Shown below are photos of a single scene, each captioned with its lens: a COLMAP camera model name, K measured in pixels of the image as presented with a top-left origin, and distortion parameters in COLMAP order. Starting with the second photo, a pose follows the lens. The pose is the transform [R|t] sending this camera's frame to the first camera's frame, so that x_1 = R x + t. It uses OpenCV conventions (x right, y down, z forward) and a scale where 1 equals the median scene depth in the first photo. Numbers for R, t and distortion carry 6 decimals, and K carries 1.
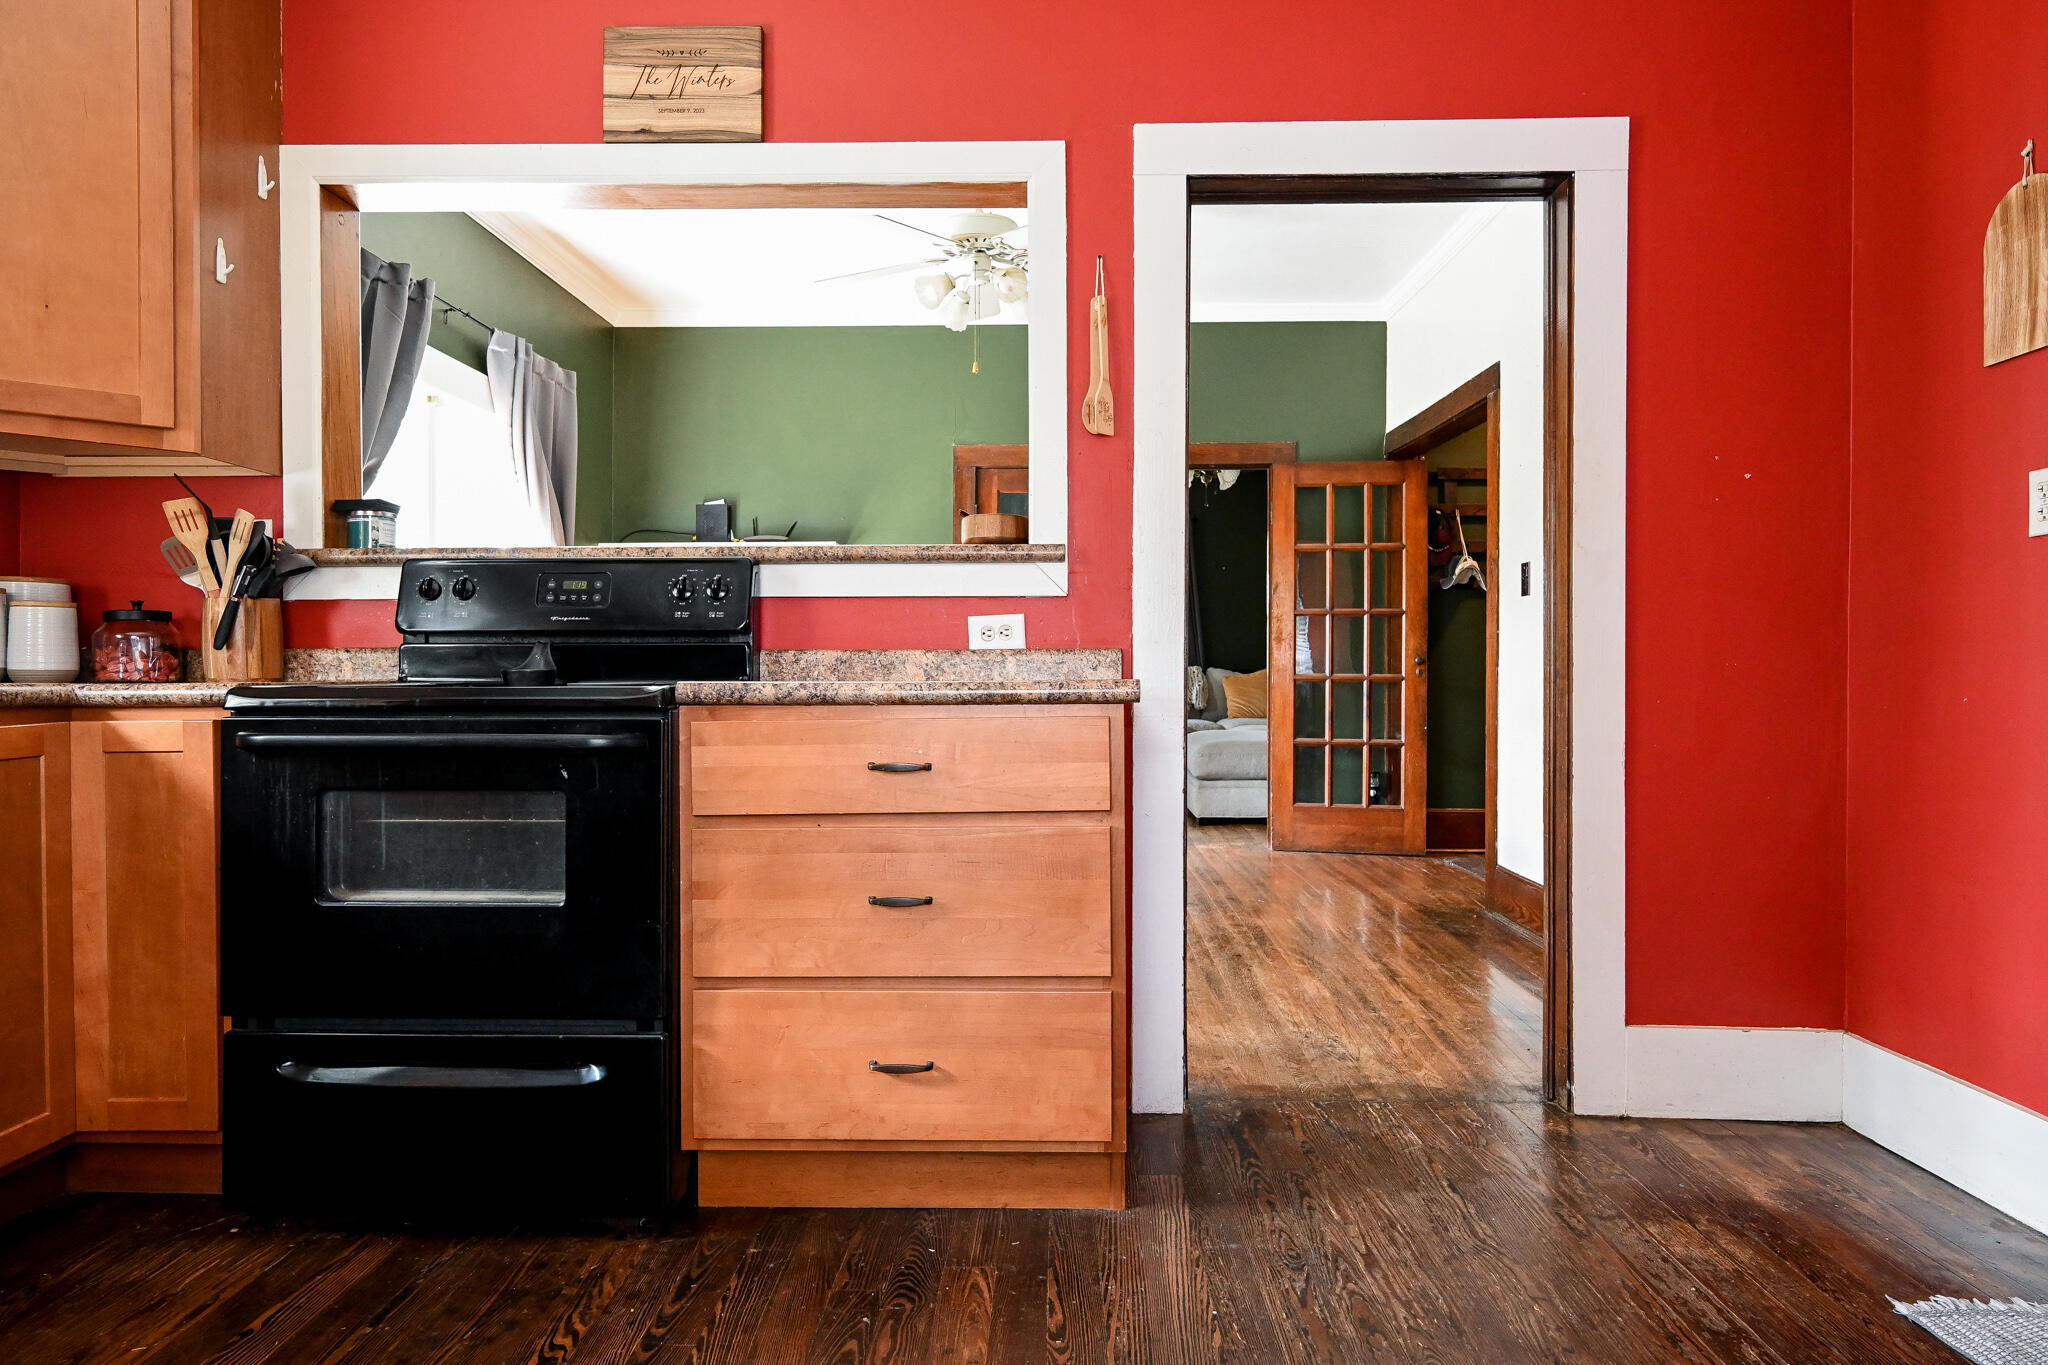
lens RADIAL K [[1252.7, 0, 1023.7], [0, 1252.7, 685.9], [0, 0, 1]] dist [-0.003303, -0.001642]
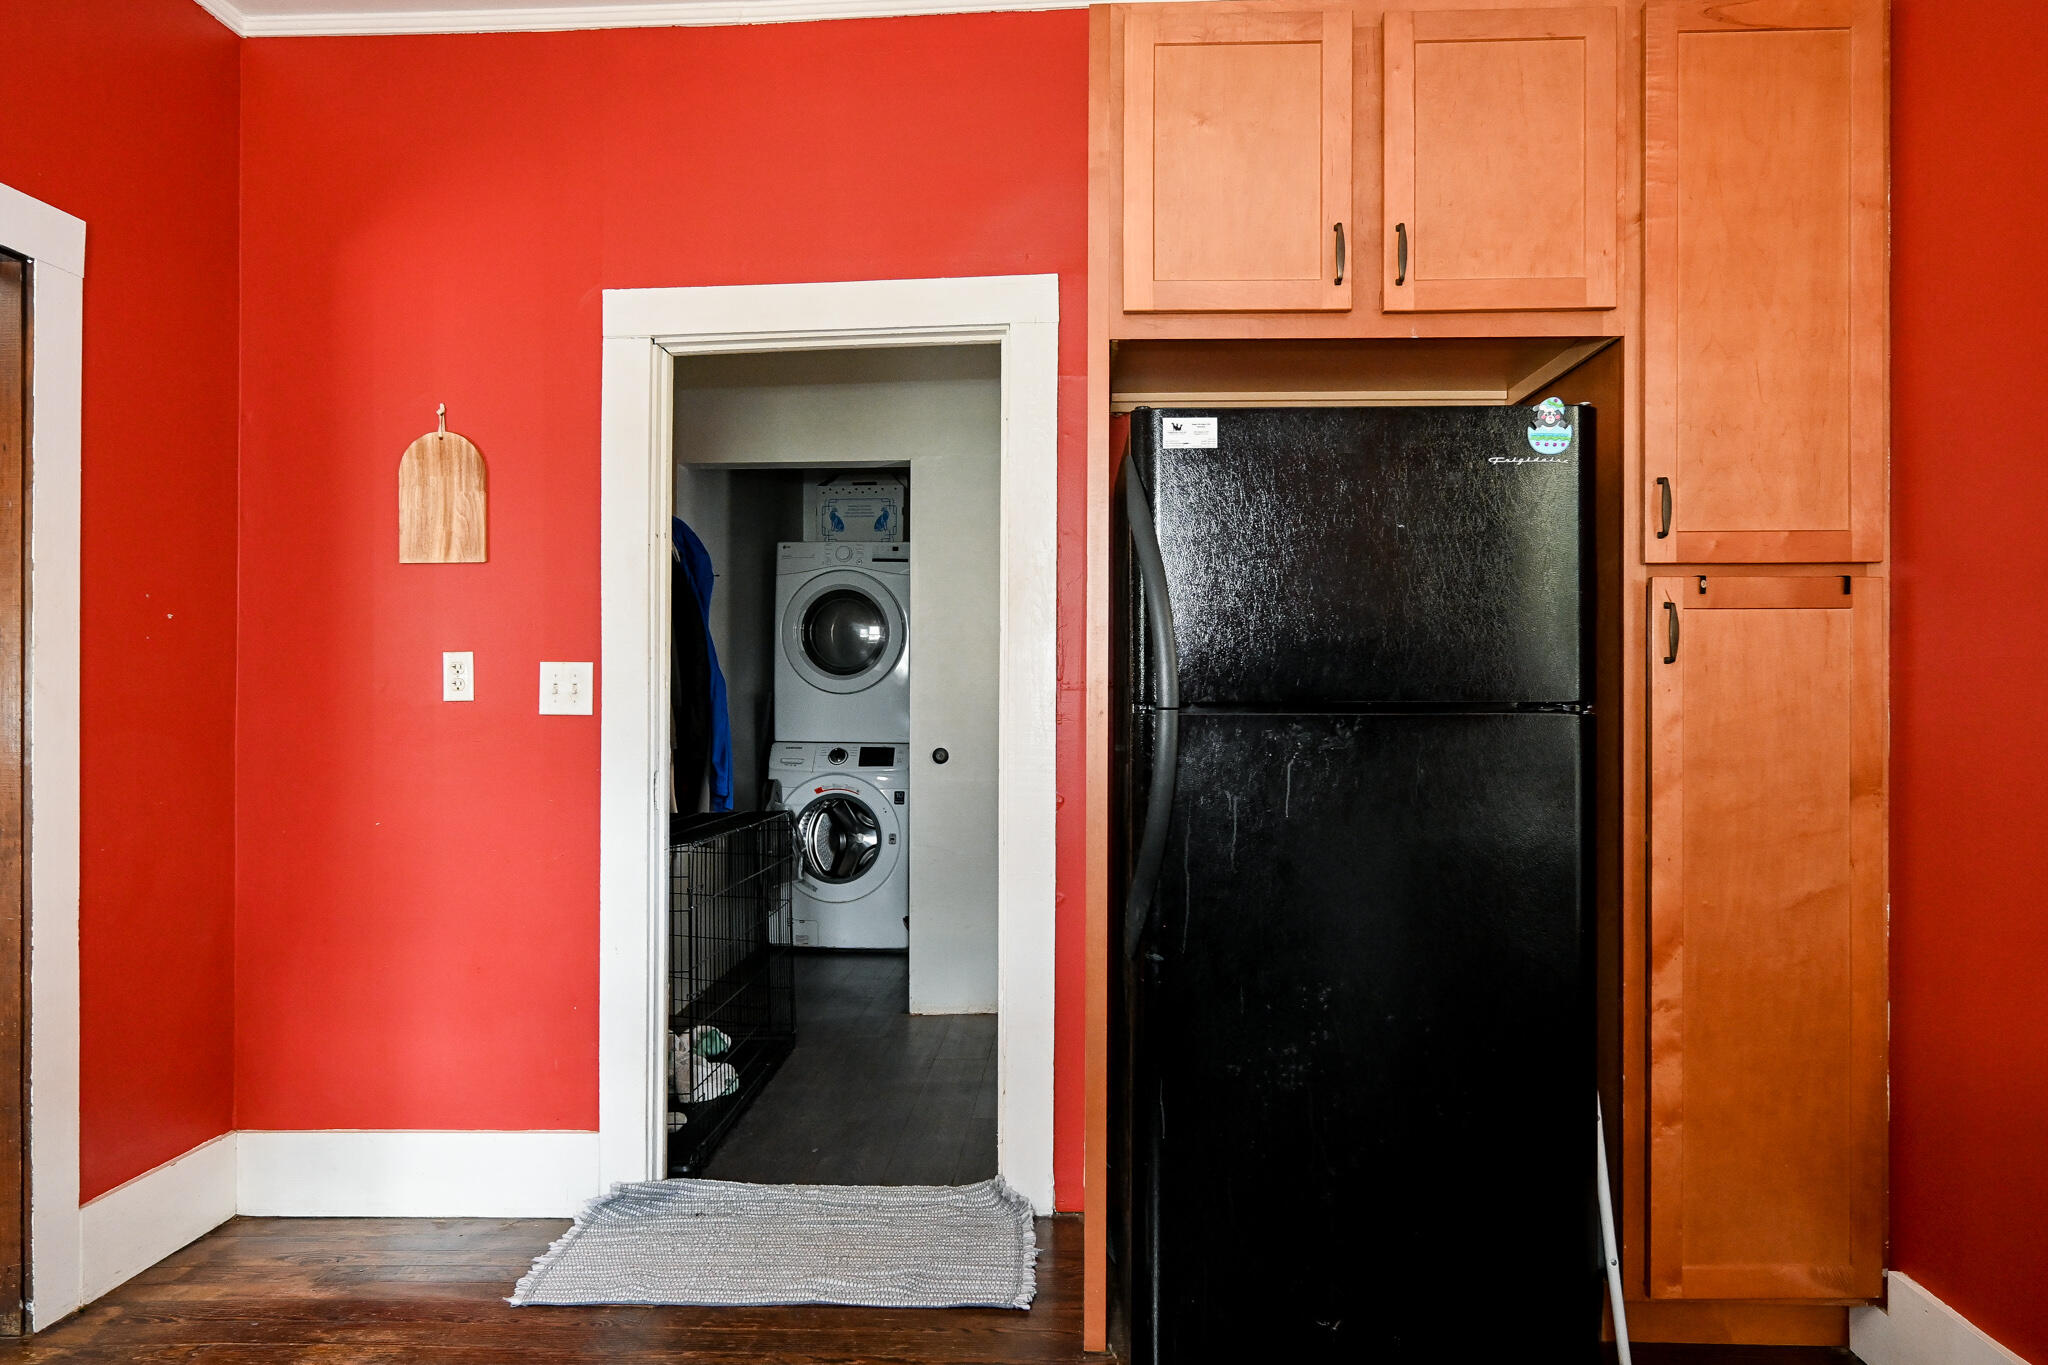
lens RADIAL K [[1273.3, 0, 1024.0], [0, 1273.3, 682.5], [0, 0, 1]] dist [-0.005570, 0.000214]
pose [[0.008670, 0.005042, 0.999950, -0.473507], [0.008562, 0.999950, -0.005117, -0.109492], [-0.999926, 0.008606, 0.008627, 0.317674]]
